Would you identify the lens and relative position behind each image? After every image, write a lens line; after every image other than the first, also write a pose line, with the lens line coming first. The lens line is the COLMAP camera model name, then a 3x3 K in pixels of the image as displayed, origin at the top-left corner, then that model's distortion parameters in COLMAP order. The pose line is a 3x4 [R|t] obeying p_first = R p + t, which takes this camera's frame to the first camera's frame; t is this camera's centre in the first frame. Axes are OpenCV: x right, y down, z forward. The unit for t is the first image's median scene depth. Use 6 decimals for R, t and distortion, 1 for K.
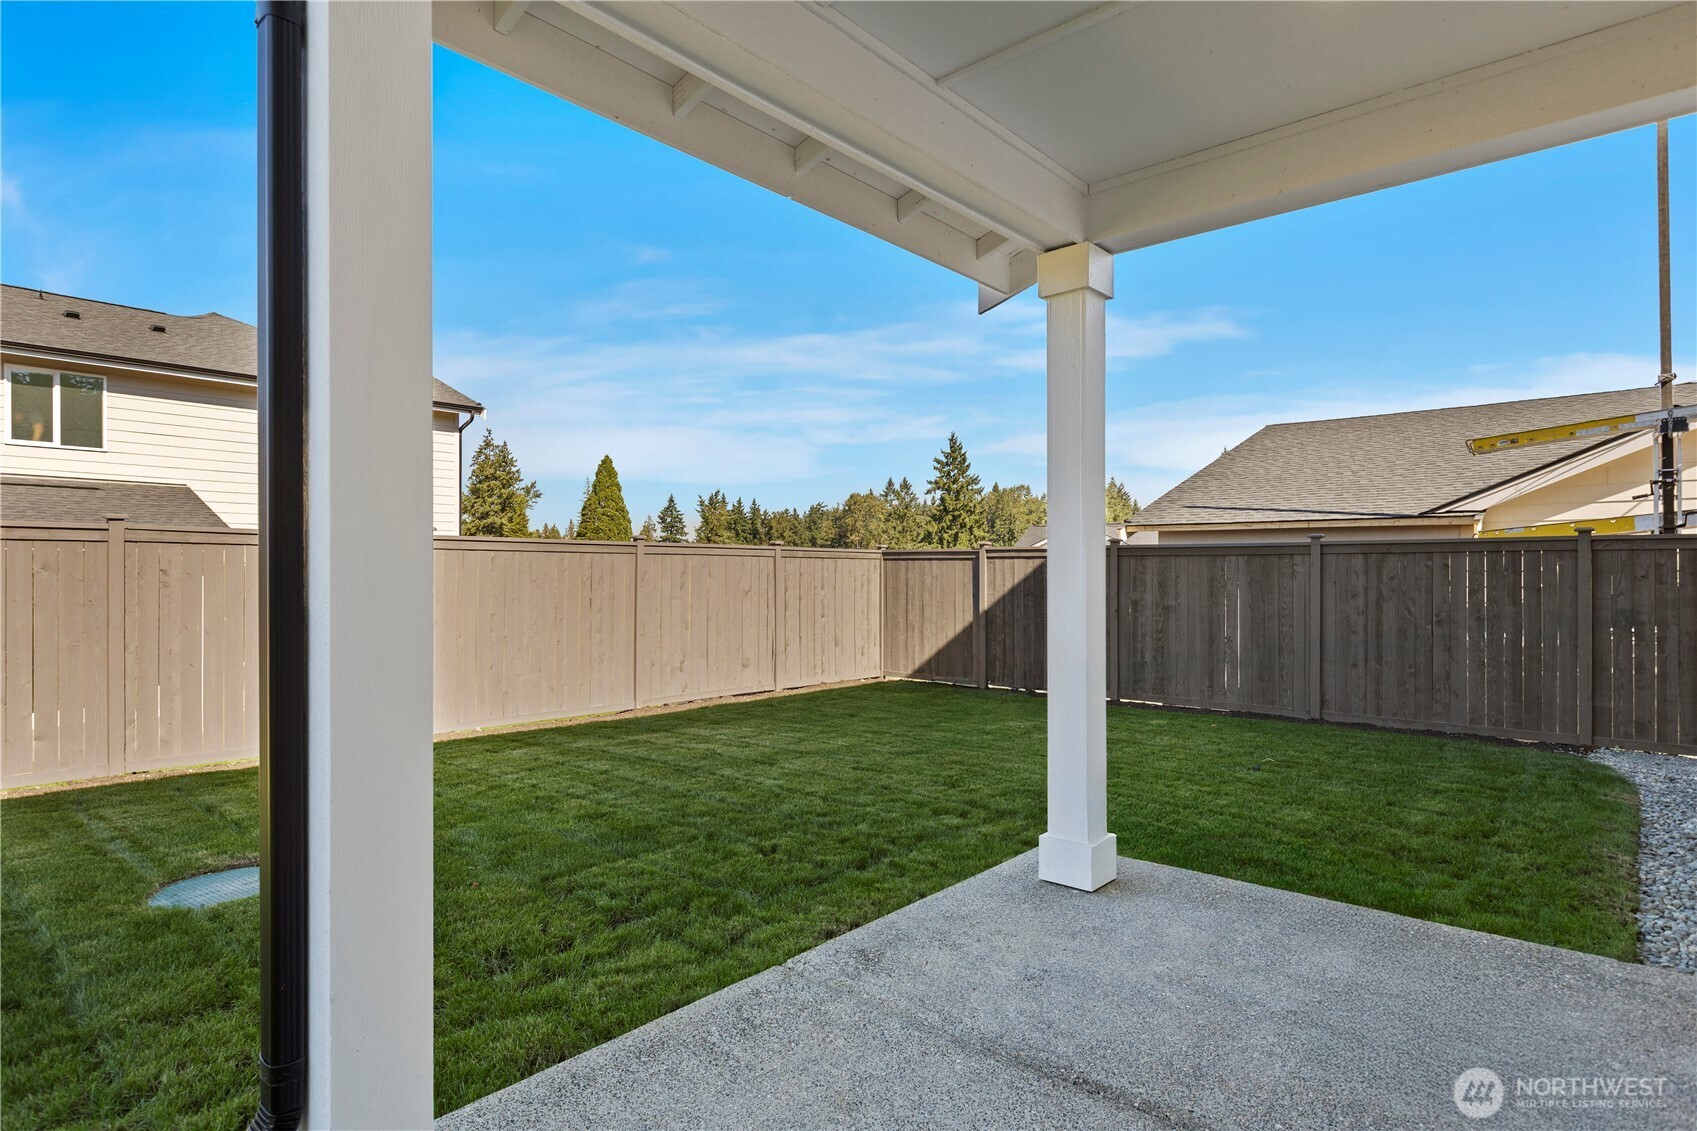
lens RADIAL K [[897.2, 0, 849.7], [0, 897.2, 575.3], [0, 0, 1]] dist [0.004159, 0.000403]
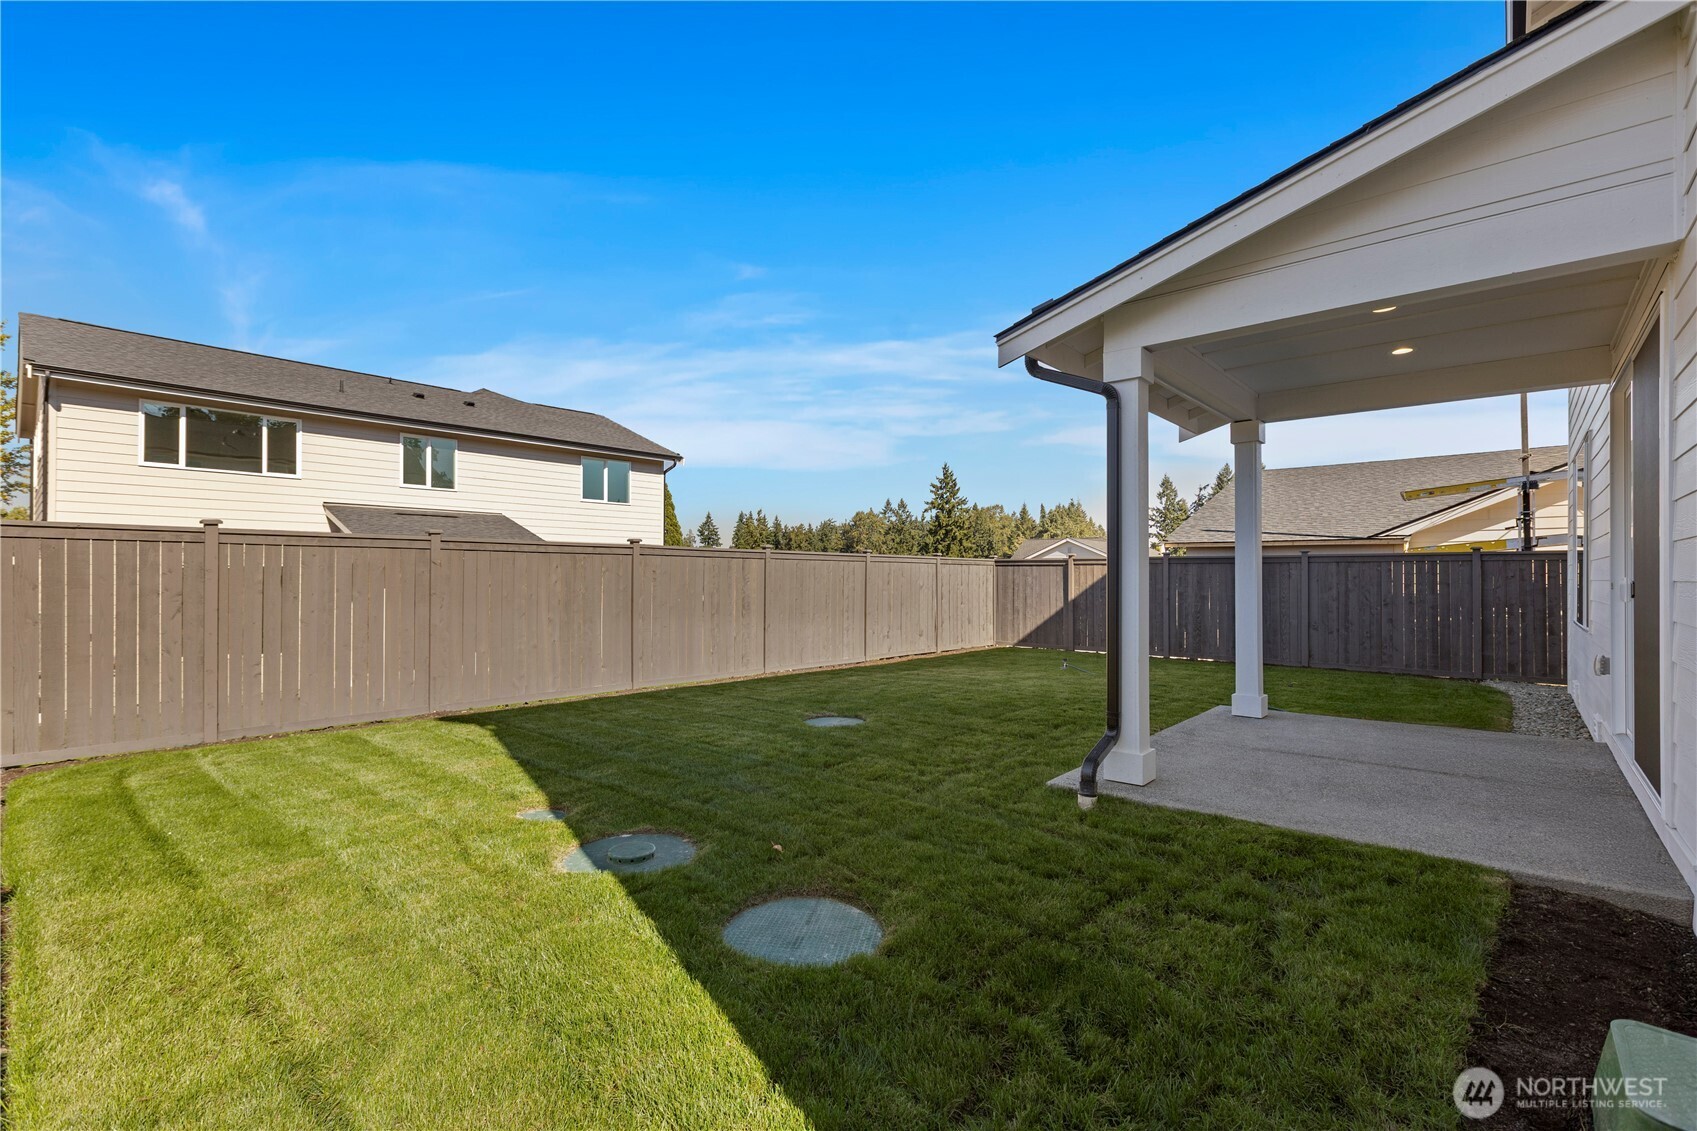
lens RADIAL K [[742.8, 0, 847.4], [0, 742.8, 572.0], [0, 0, 1]] dist [-0.000337, 0.000511]
pose [[0.999991, 0.001552, -0.003860, -0.224373], [-0.001587, 0.999957, -0.009185, 0.005018], [0.003845, 0.009191, 0.999950, -0.247661]]
